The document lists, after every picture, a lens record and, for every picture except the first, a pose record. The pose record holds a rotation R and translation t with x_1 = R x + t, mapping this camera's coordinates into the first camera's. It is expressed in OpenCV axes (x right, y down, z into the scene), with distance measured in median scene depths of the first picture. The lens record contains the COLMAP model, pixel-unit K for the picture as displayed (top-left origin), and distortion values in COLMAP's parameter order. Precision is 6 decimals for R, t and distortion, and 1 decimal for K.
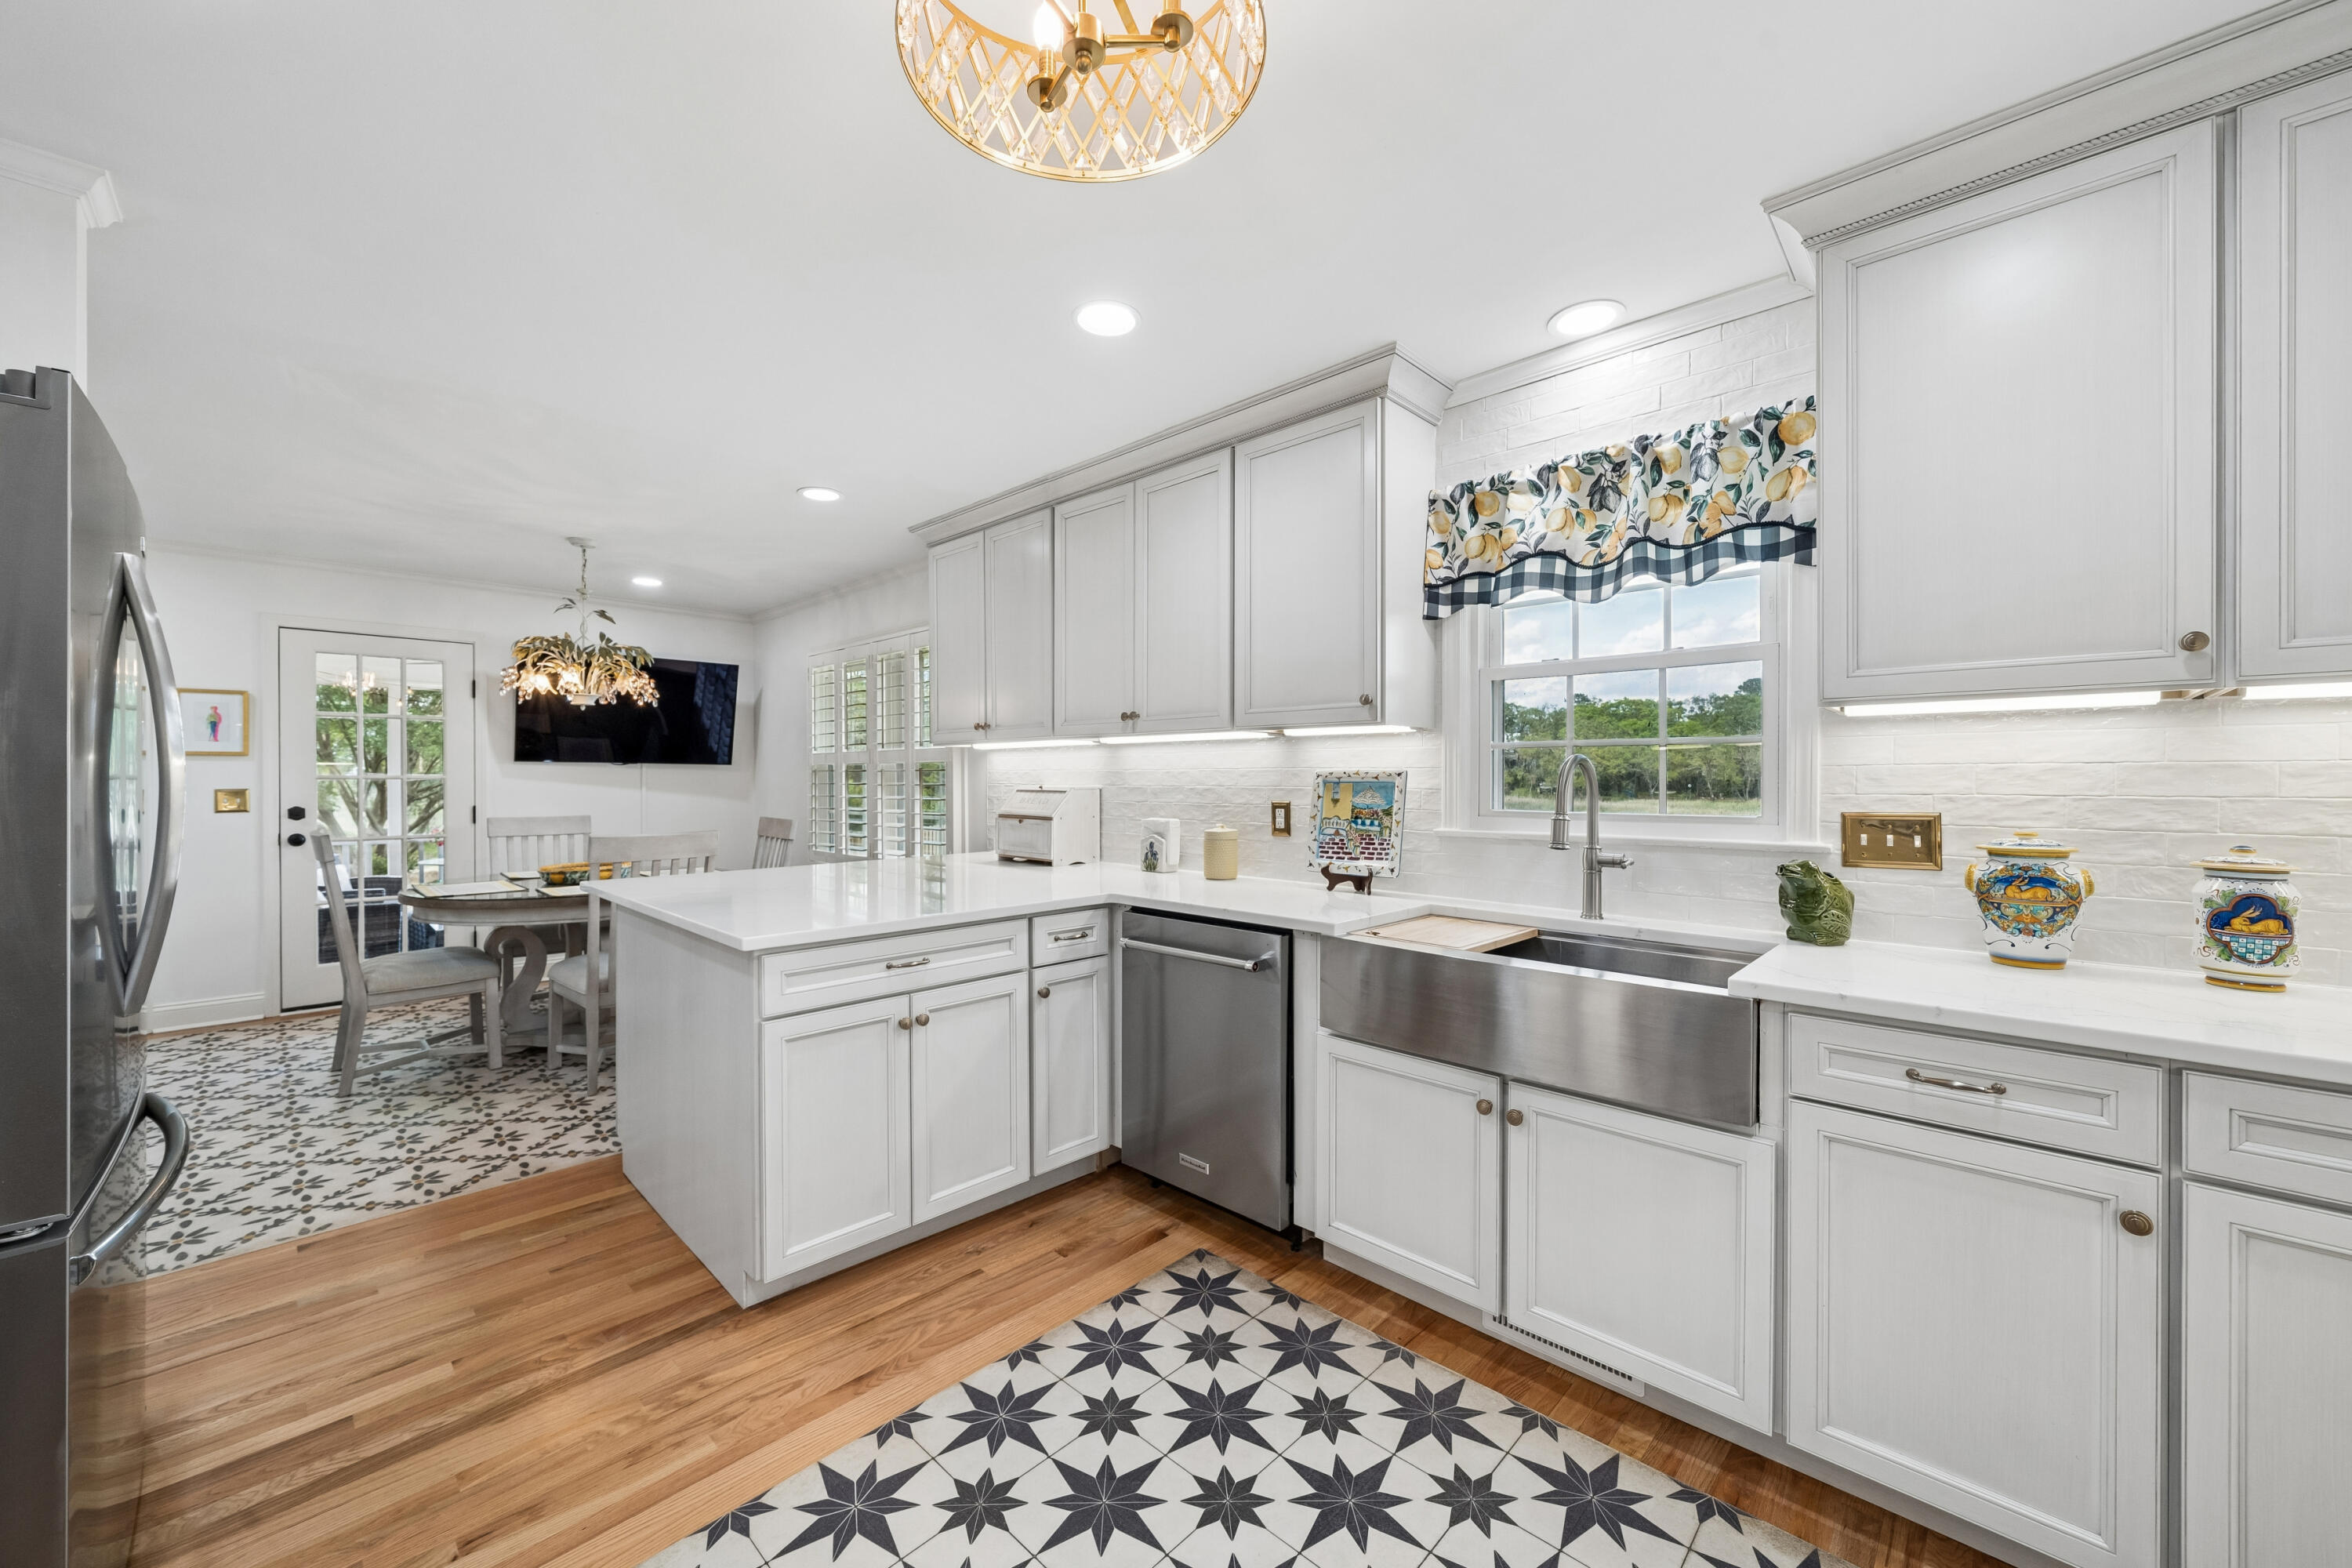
lens RADIAL K [[880.6, 0, 1177.5], [0, 880.6, 792.0], [0, 0, 1]] dist [0.002318, 0.000264]
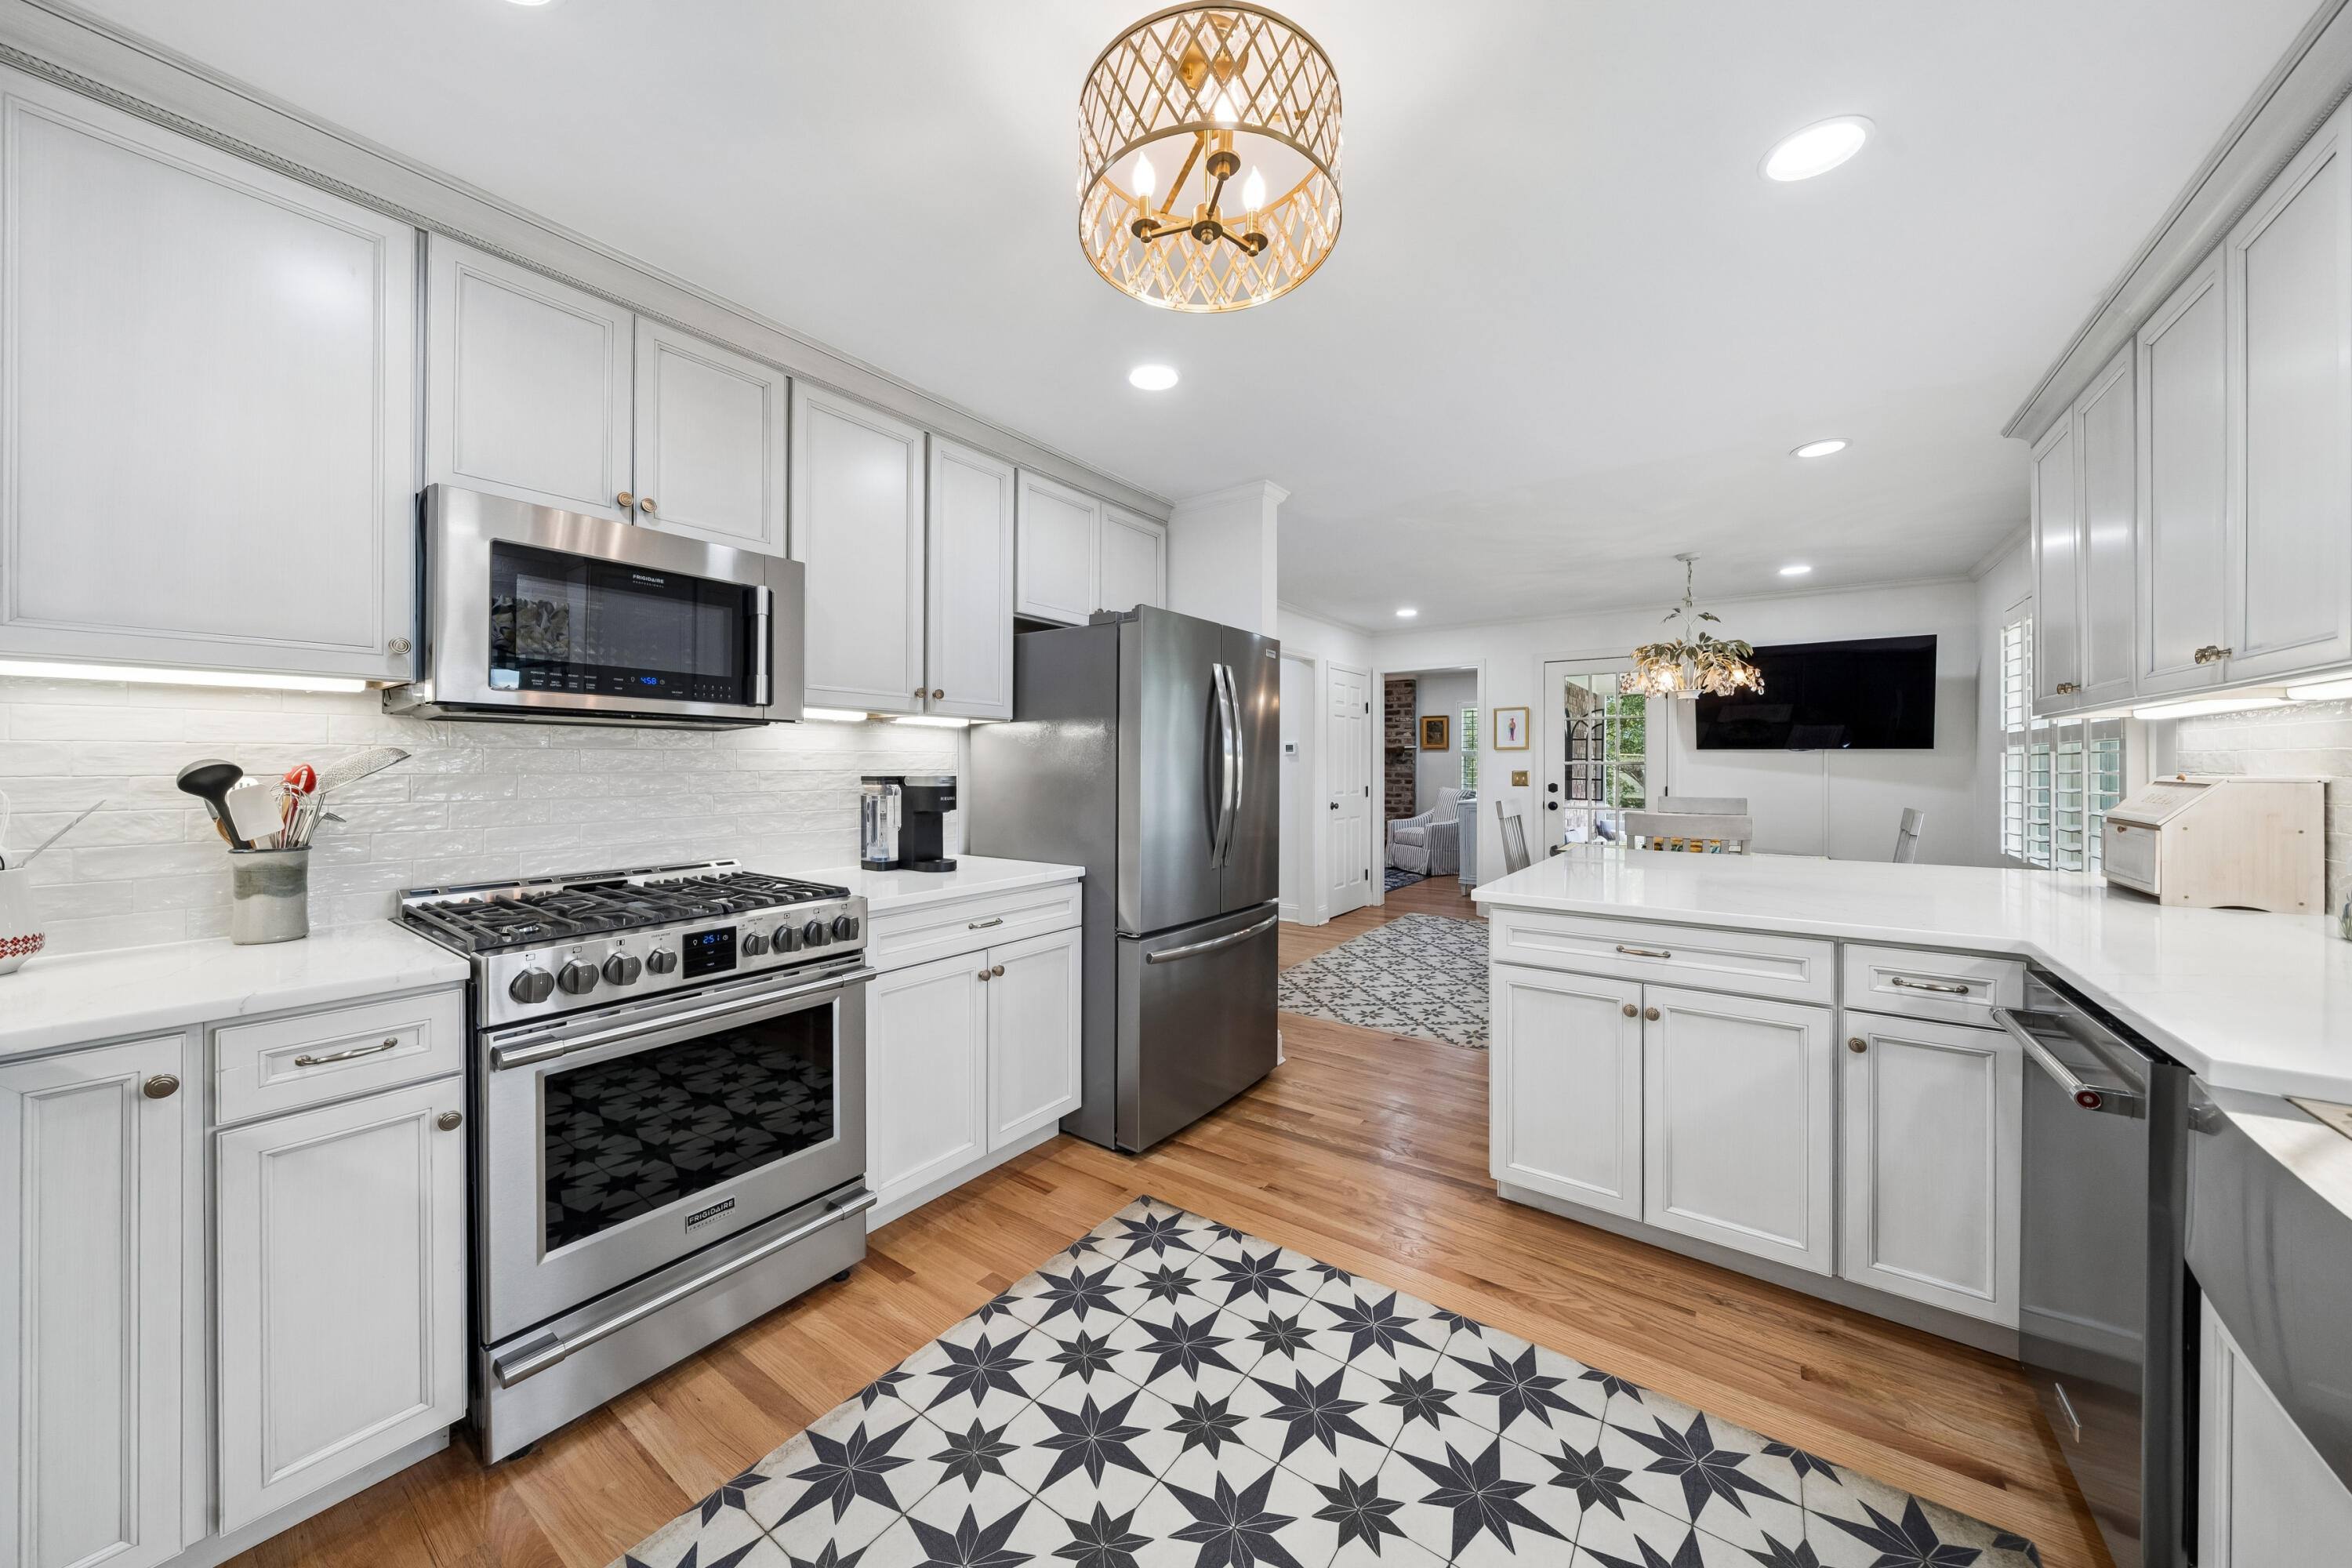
lens RADIAL K [[808.1, 0, 1157.1], [0, 808.1, 774.5], [0, 0, 1]] dist [-0.000268, -0.000268]
pose [[0.143422, 0.012734, -0.989580, 0.423765], [-0.016206, 0.999813, 0.010517, -0.002283], [0.989529, 0.014529, 0.143602, 0.283922]]
